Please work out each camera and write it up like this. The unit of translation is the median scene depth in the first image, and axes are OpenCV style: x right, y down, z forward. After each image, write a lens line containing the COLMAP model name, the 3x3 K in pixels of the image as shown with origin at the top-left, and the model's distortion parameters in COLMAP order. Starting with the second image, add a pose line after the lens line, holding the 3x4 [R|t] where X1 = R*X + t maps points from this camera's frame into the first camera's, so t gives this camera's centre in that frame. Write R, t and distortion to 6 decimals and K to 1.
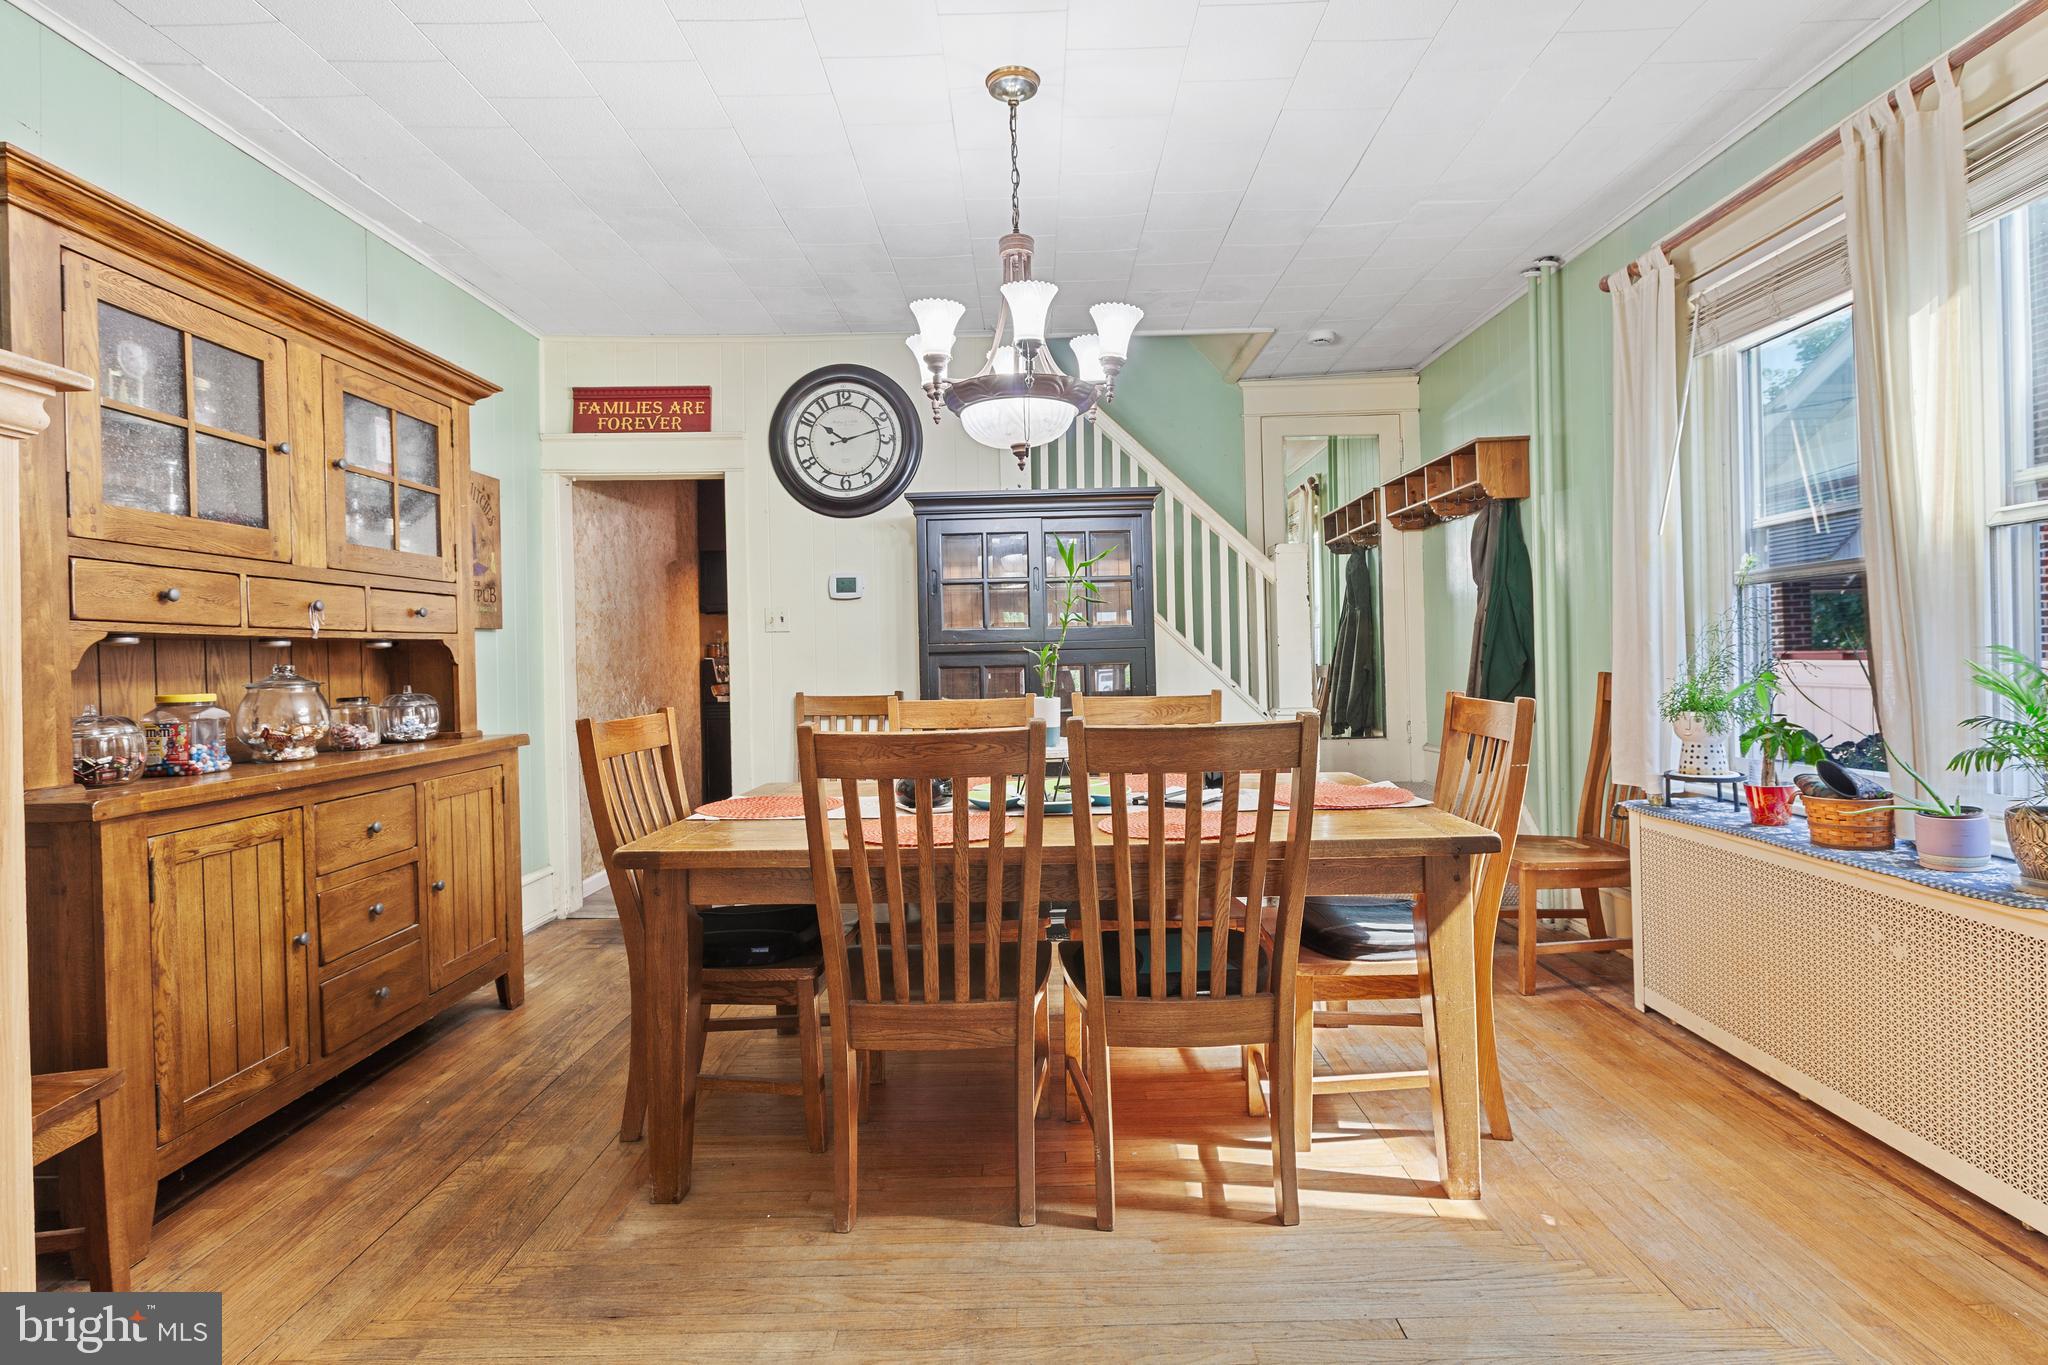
lens RADIAL K [[1033.3, 0, 1027.5], [0, 1033.3, 653.6], [0, 0, 1]] dist [-0.001897, -0.000336]
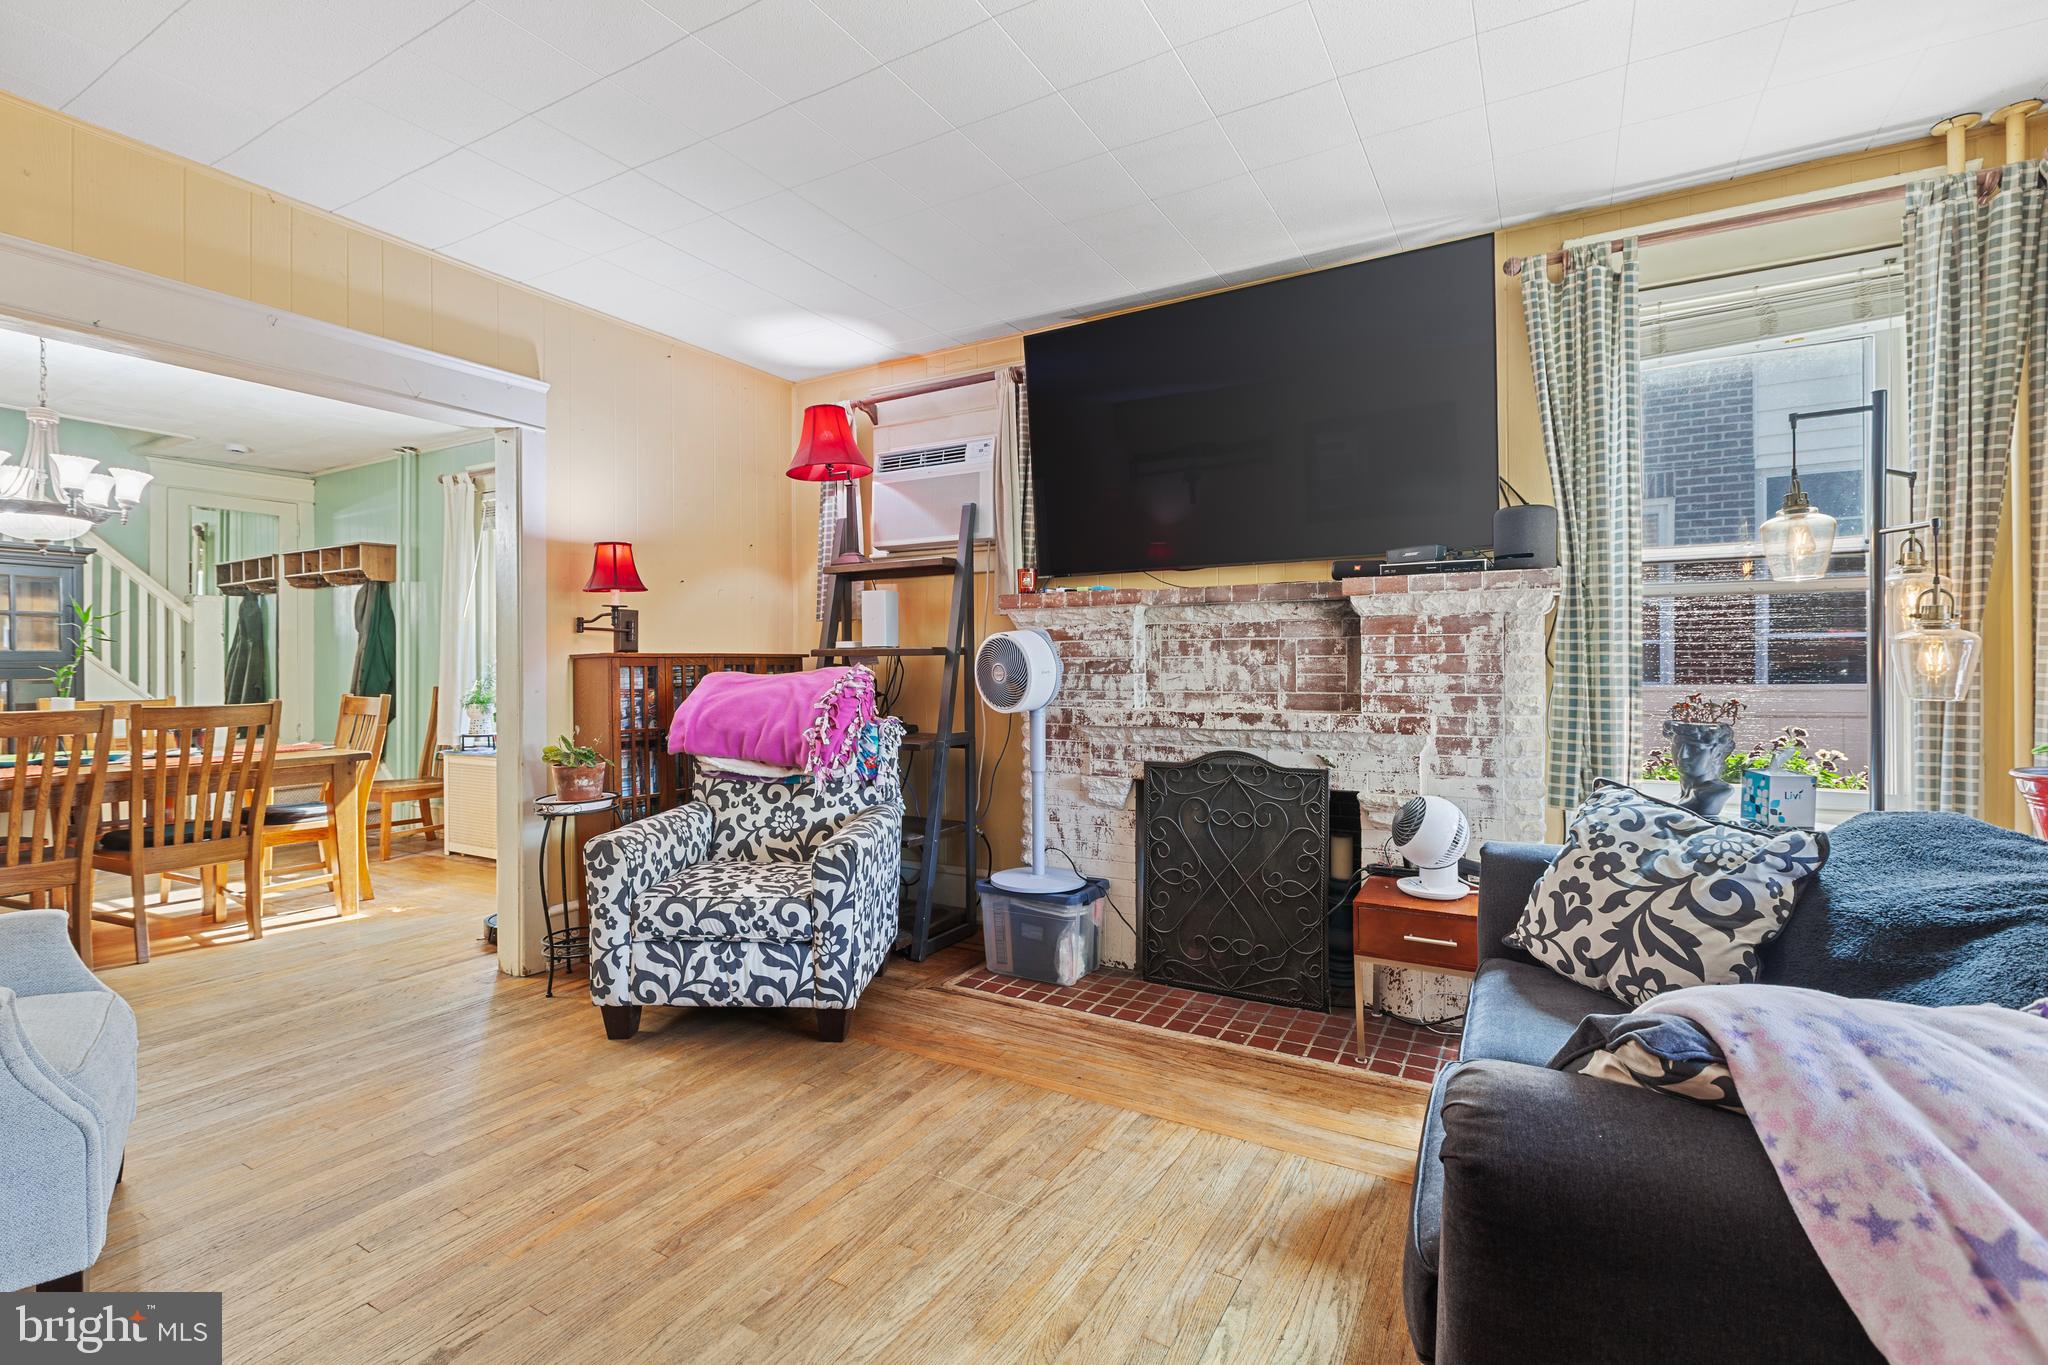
lens RADIAL K [[928.4, 0, 1026.9], [0, 928.4, 666.1], [0, 0, 1]] dist [0.000795, 0.000089]
pose [[0.503129, 0.023228, 0.863899, -0.289759], [-0.009340, 0.999726, -0.021440, 0.006231], [-0.864161, 0.002718, 0.503208, -0.627679]]
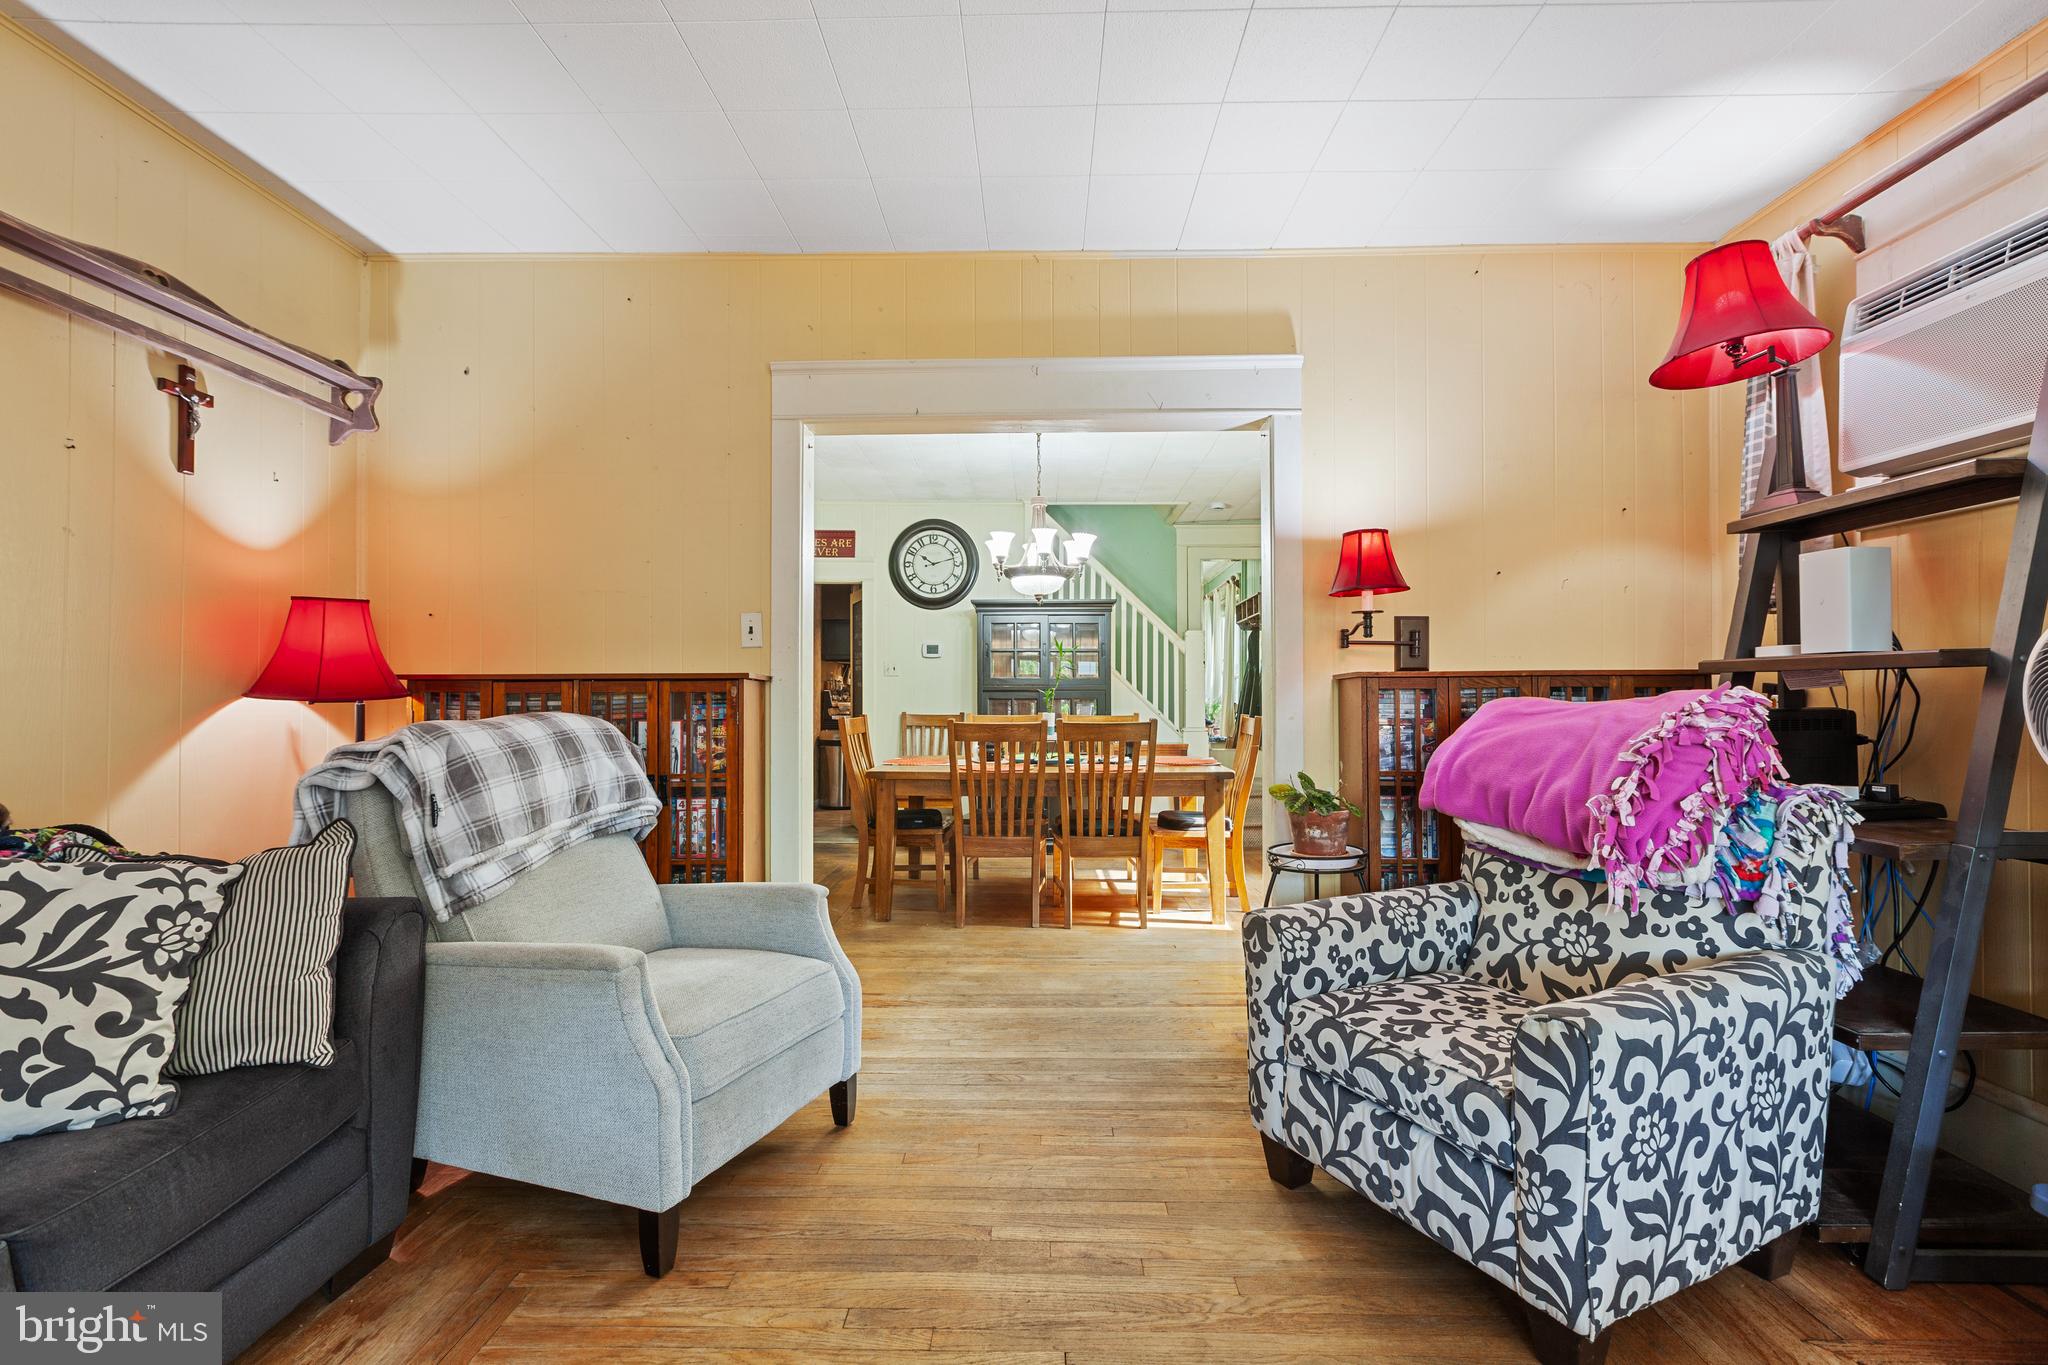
lens RADIAL K [[912.9, 0, 1015.8], [0, 912.9, 690.7], [0, 0, 1]] dist [0.001646, -0.000271]
pose [[0.999559, 0.021727, -0.020241, -0.007131], [-0.021733, 0.999764, -0.000077, -0.001051], [0.020235, 0.000517, 0.999795, -0.540263]]
